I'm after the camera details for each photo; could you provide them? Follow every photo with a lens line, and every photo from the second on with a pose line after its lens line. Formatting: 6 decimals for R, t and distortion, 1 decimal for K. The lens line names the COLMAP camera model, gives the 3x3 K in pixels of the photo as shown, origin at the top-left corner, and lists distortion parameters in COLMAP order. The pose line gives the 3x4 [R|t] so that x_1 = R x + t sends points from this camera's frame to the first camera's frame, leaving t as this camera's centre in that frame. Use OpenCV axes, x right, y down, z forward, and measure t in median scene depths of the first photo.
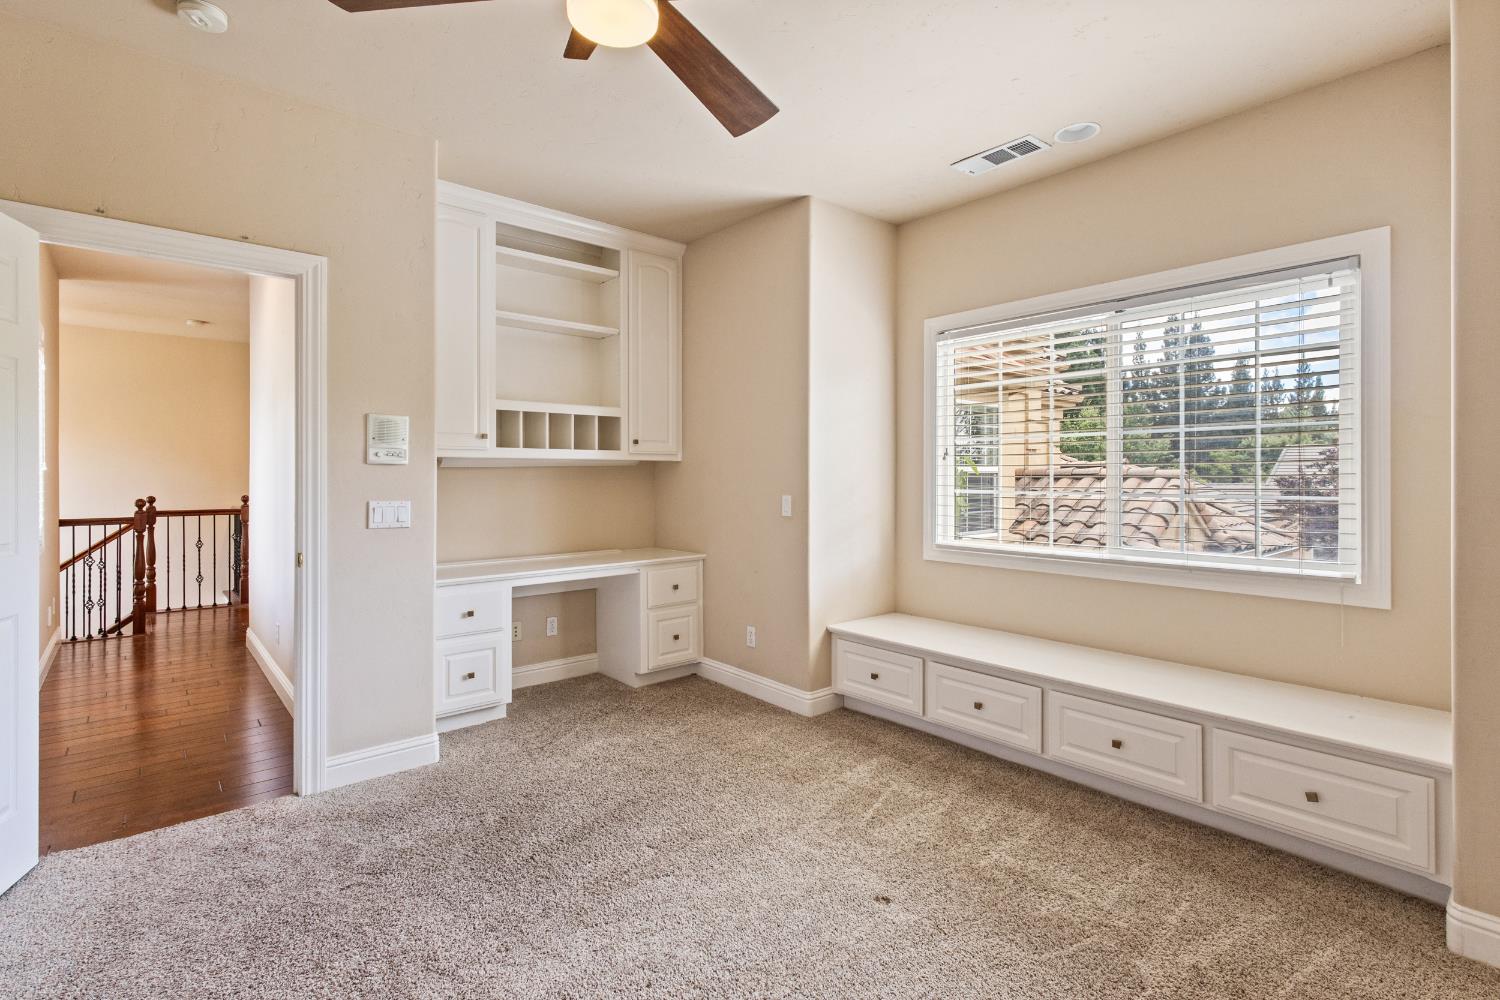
lens RADIAL K [[706.6, 0, 758.3], [0, 706.6, 480.3], [0, 0, 1]] dist [-0.004281, -0.000086]
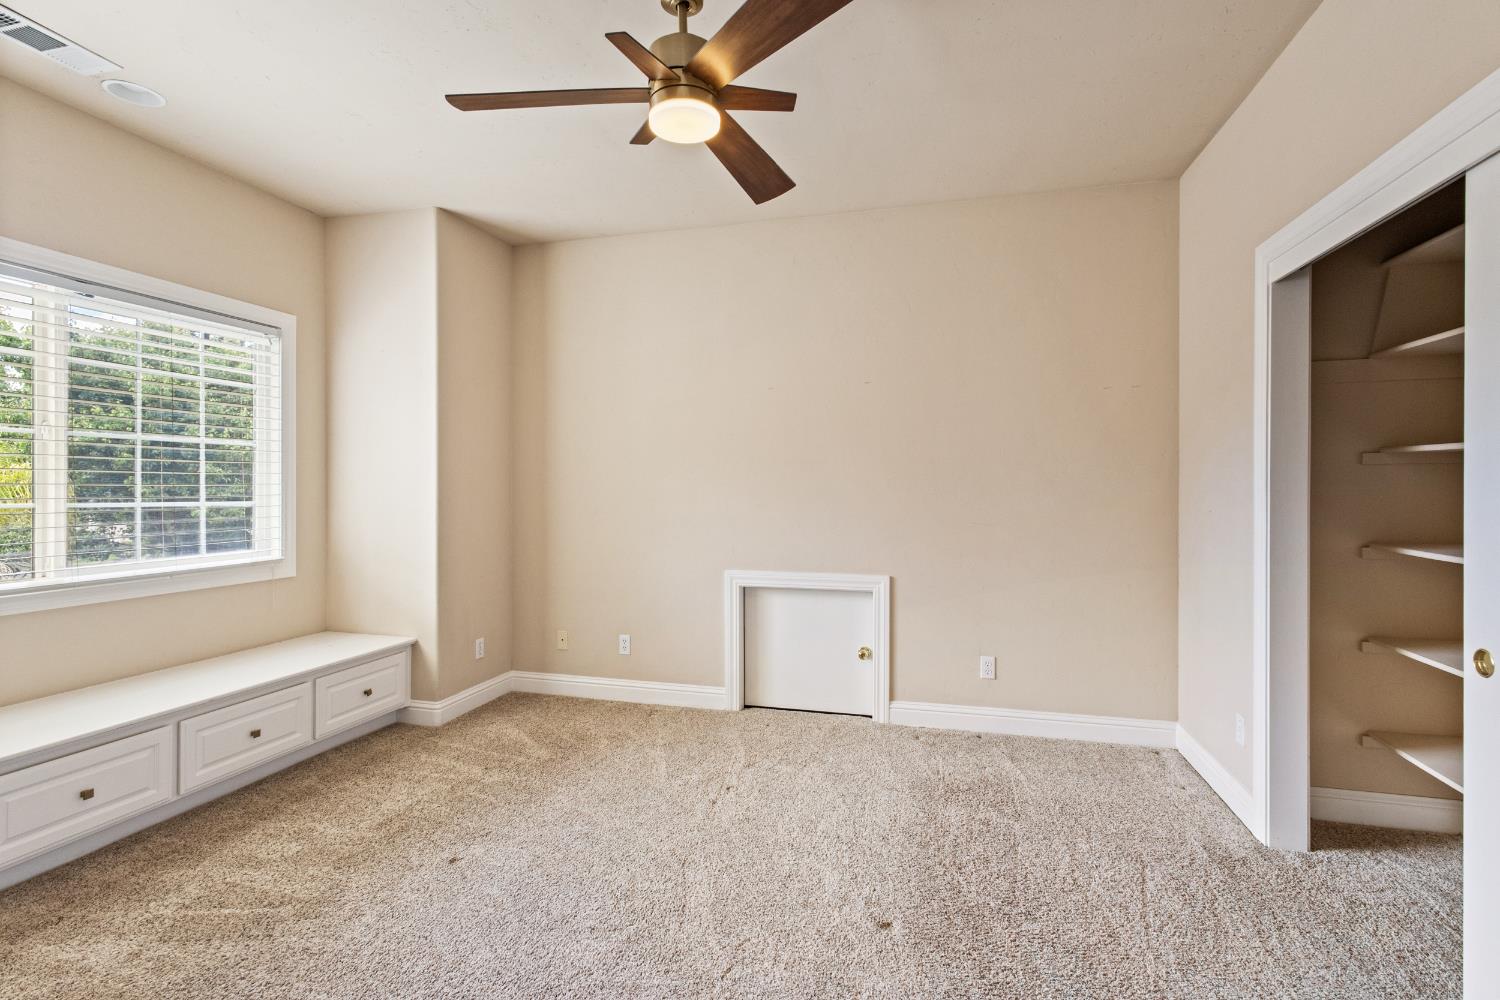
lens RADIAL K [[706.6, 0, 750.9], [0, 706.6, 490.0], [0, 0, 1]] dist [-0.004281, -0.000086]
pose [[-0.564037, -0.005288, 0.825732, -0.756609], [0.001427, 0.999972, 0.007378, -0.005179], [-0.825748, 0.005340, -0.564014, 0.919462]]
